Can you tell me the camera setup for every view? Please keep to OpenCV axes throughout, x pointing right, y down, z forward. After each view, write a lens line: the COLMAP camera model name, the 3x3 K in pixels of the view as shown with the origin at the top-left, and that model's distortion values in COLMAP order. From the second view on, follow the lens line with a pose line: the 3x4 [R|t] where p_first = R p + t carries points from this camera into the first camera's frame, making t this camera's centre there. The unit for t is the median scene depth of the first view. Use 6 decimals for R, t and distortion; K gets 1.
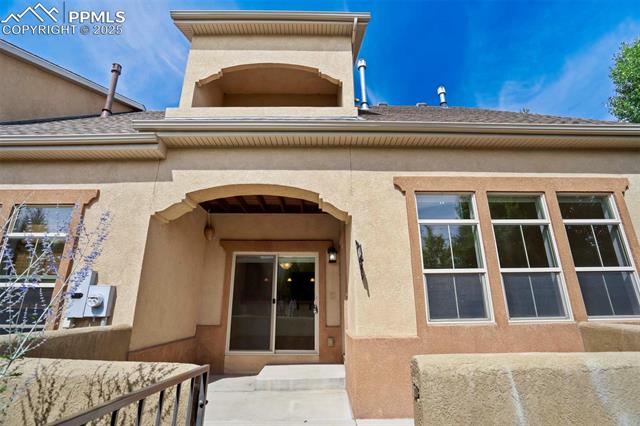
lens RADIAL K [[287.5, 0, 320.0], [0, 287.5, 213.0], [0, 0, 1]] dist [-0.027732, 0.000417]
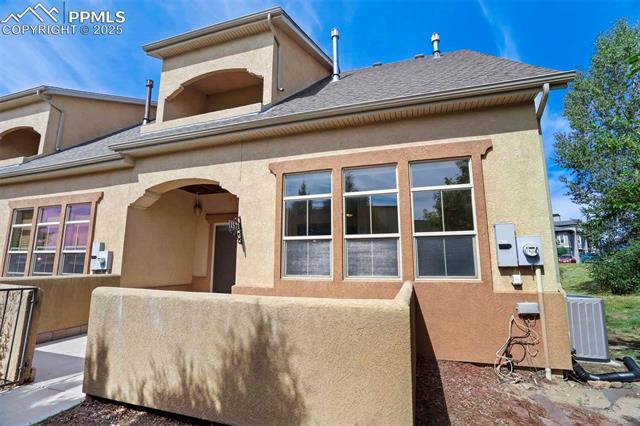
lens RADIAL K [[300.0, 0, 322.4], [0, 300.0, 212.9], [0, 0, 1]] dist [-0.048422, 0.020034]
pose [[0.945853, -0.048145, -0.321006, 0.872530], [0.089417, 0.989323, 0.115089, -0.042561], [0.312037, -0.137560, 0.940059, -0.167283]]
